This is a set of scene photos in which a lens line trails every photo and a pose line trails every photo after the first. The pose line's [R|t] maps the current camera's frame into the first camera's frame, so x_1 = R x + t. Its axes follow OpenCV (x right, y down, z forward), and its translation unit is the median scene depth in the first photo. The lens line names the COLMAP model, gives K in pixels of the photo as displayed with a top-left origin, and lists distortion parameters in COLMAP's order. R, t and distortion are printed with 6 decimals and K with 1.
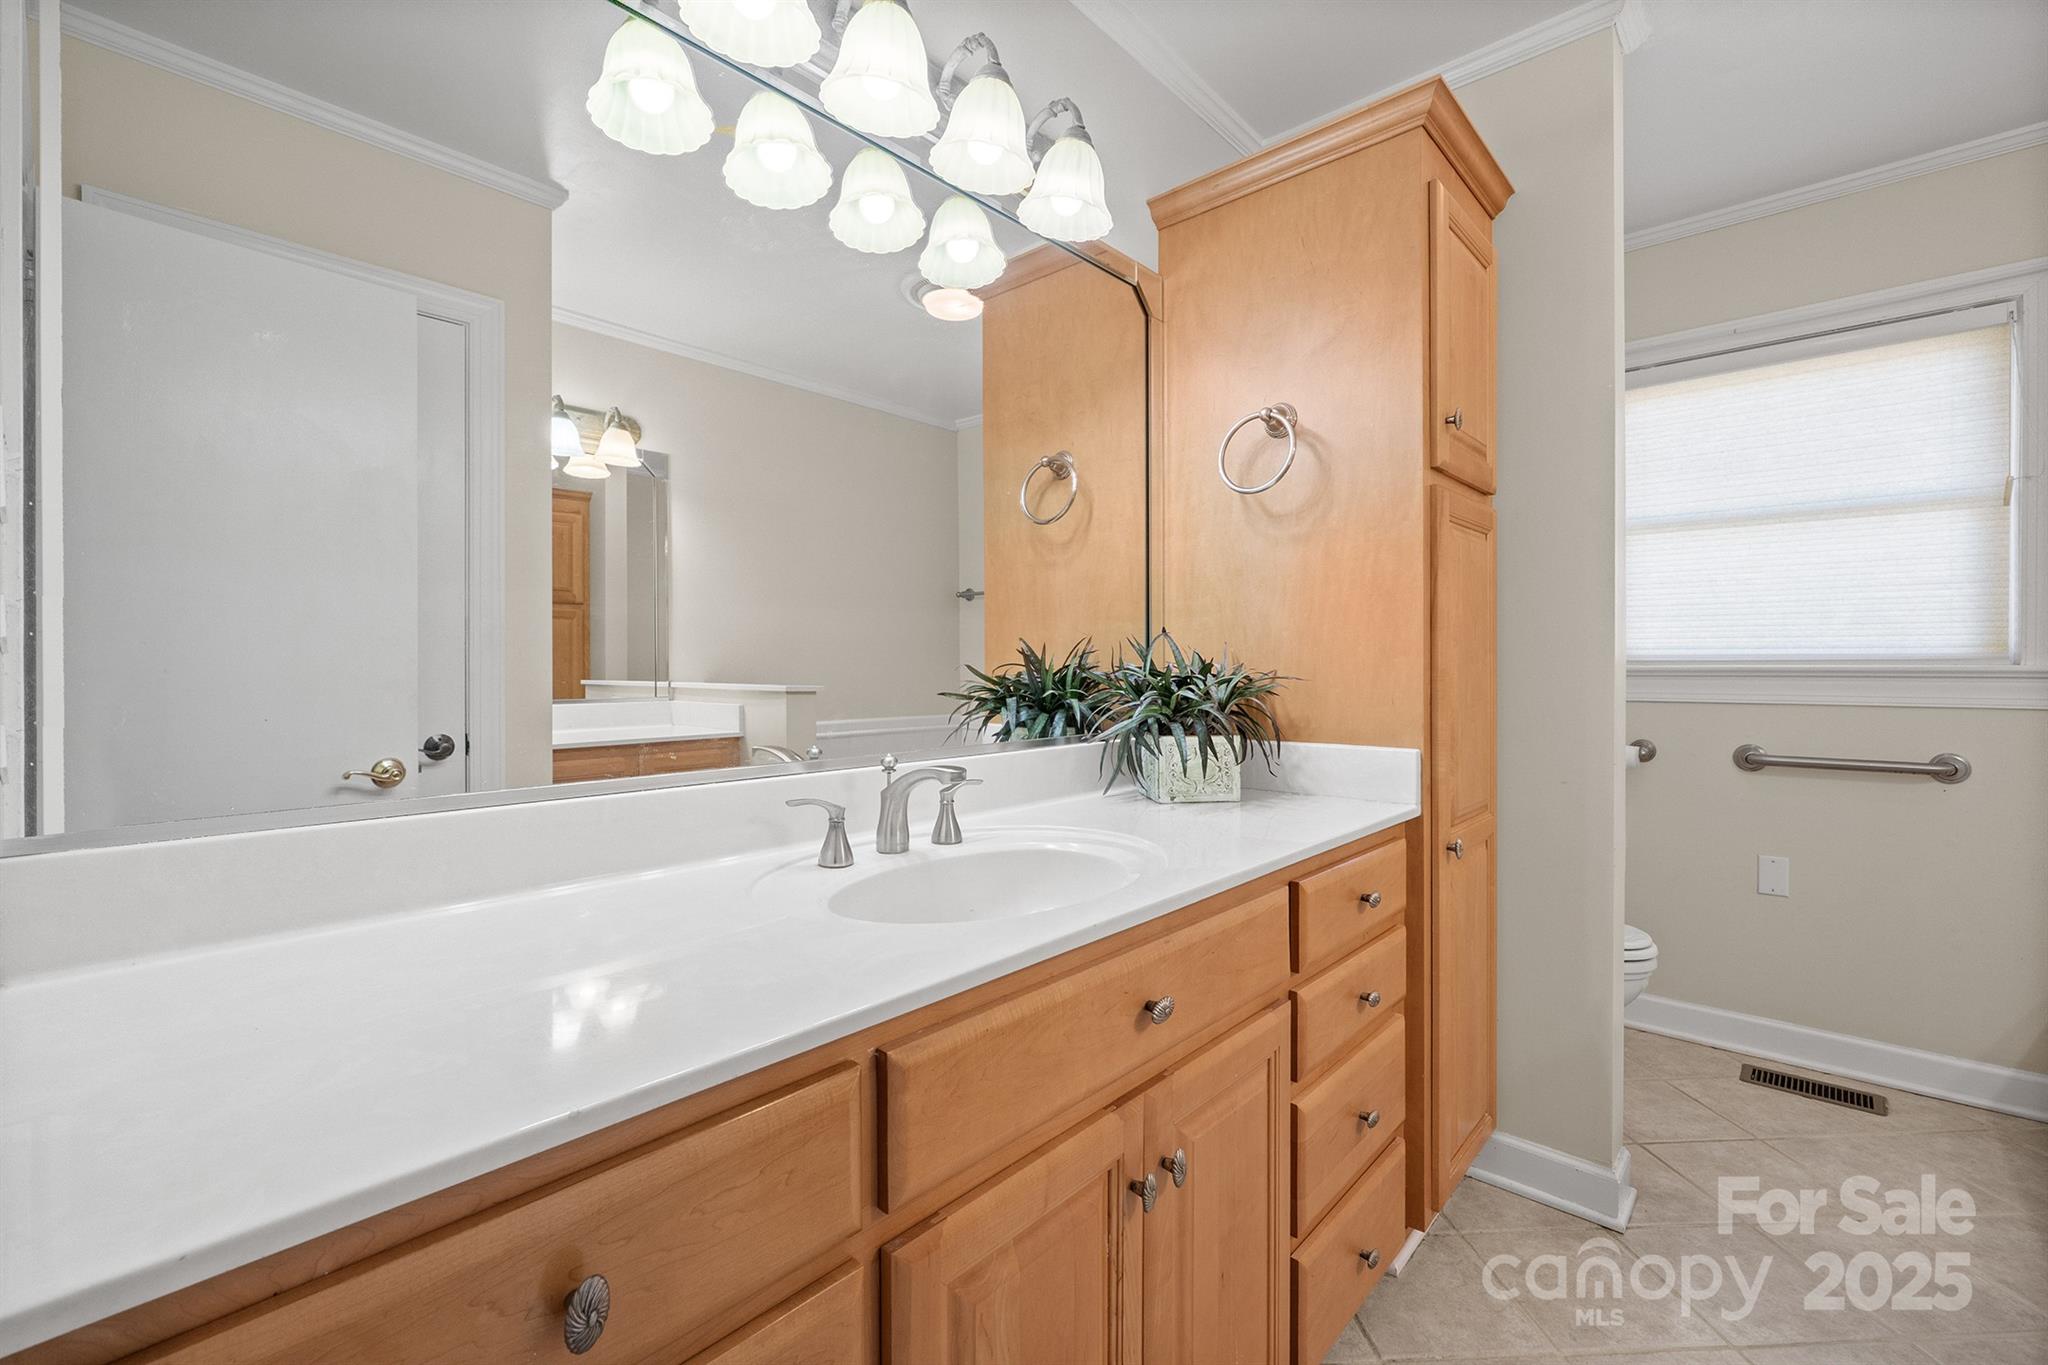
lens RADIAL K [[867.0, 0, 1024.3], [0, 867.0, 666.1], [0, 0, 1]] dist [-0.010492, 0.000732]
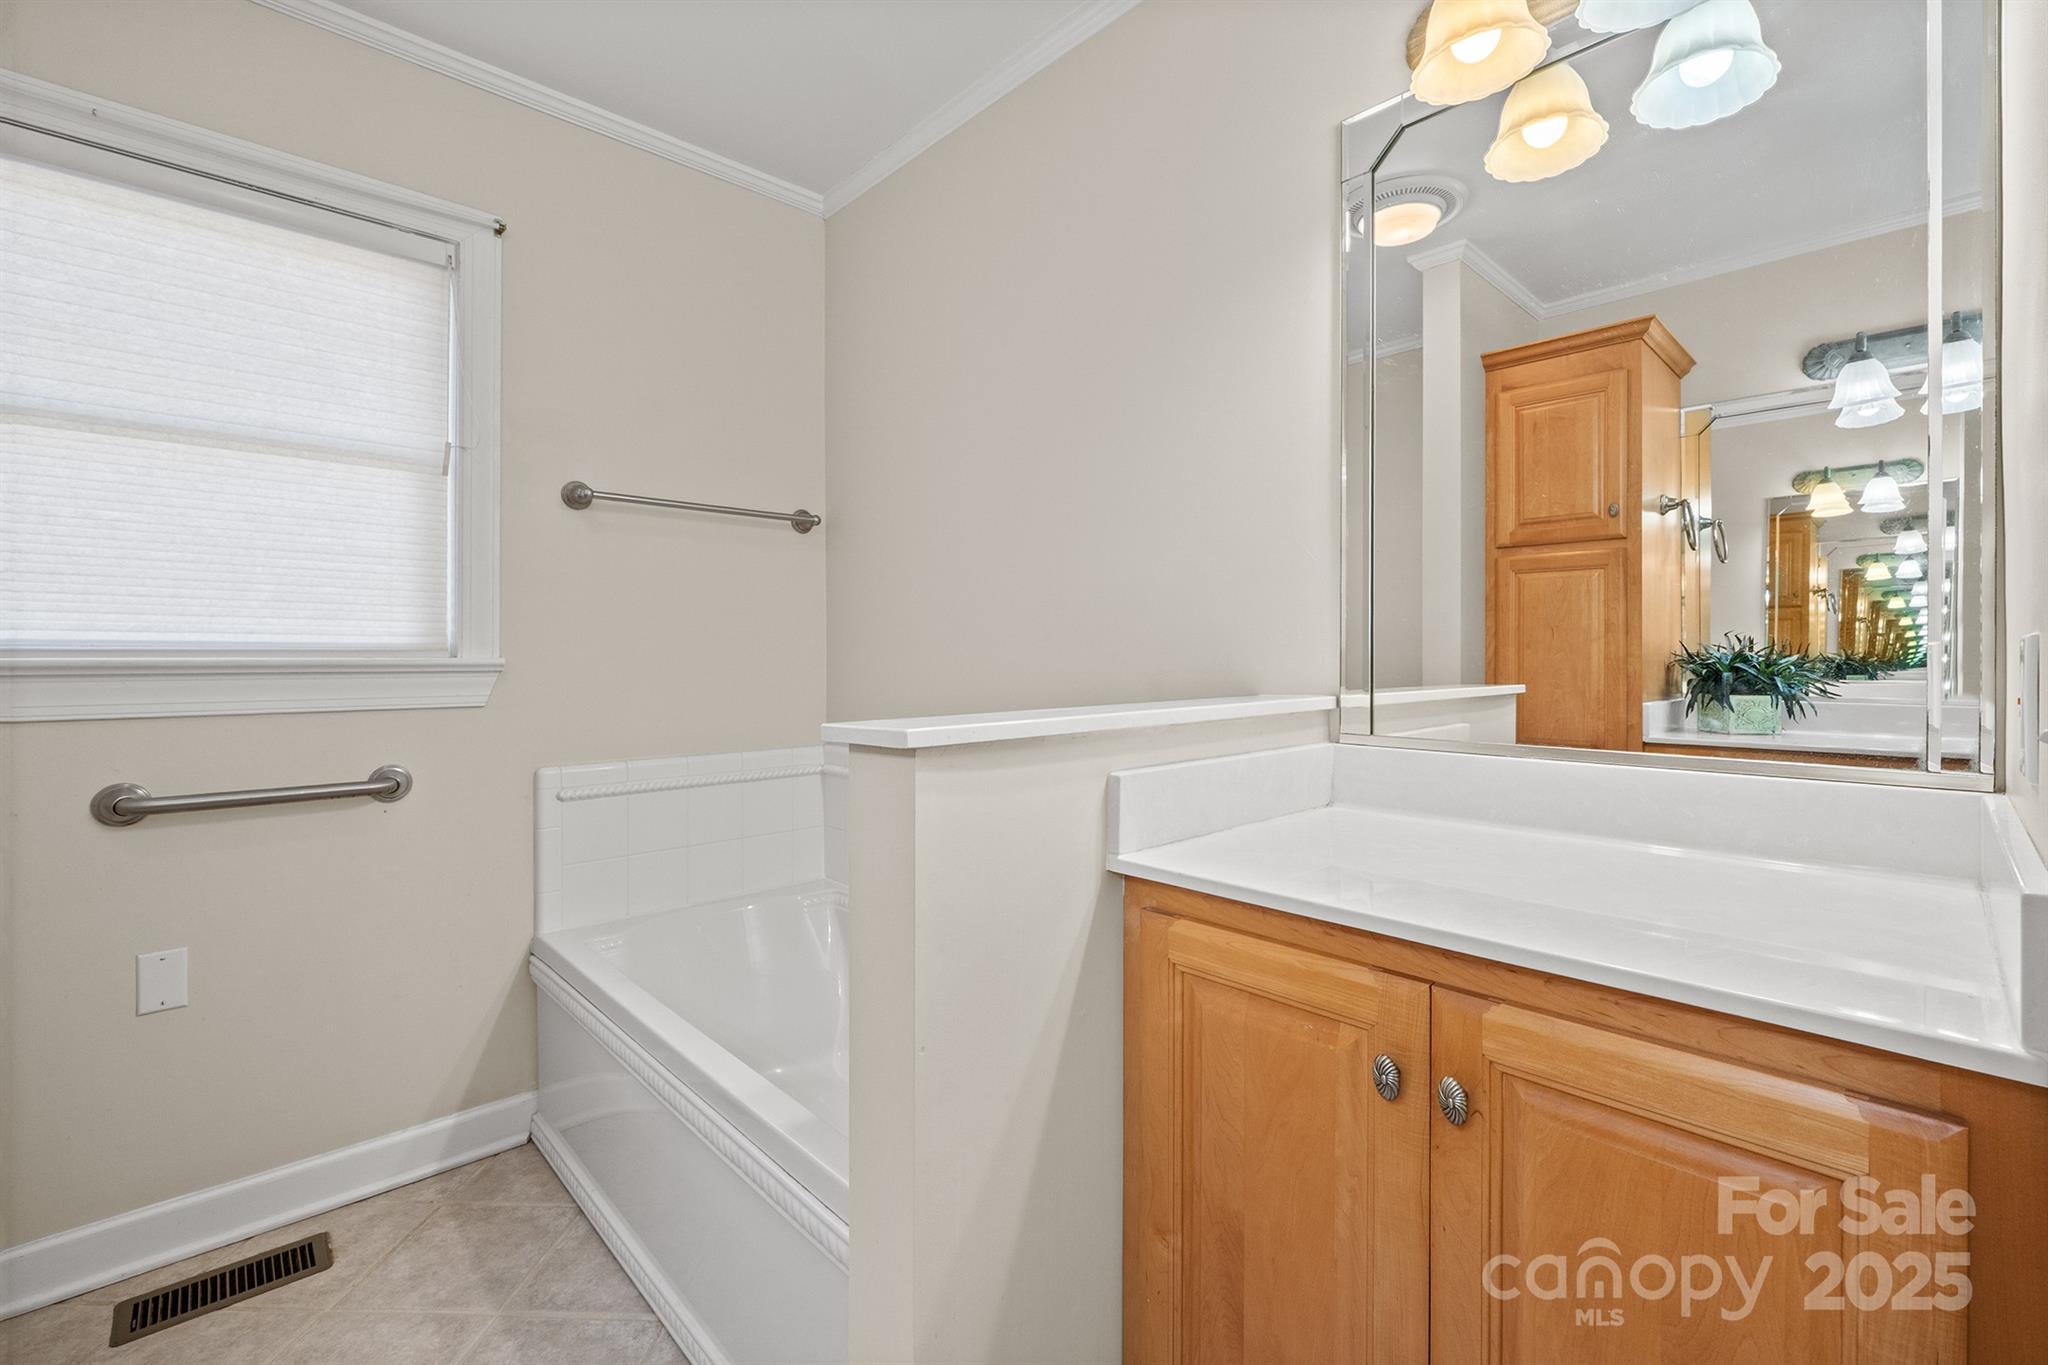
lens RADIAL K [[867.0, 0, 1021.7], [0, 867.0, 661.5], [0, 0, 1]] dist [-0.010492, 0.000732]
pose [[0.067407, -0.002206, 0.997723, 0.297199], [0.003159, 0.999993, 0.001997, 0.002848], [-0.997721, 0.003017, 0.067414, 0.340484]]
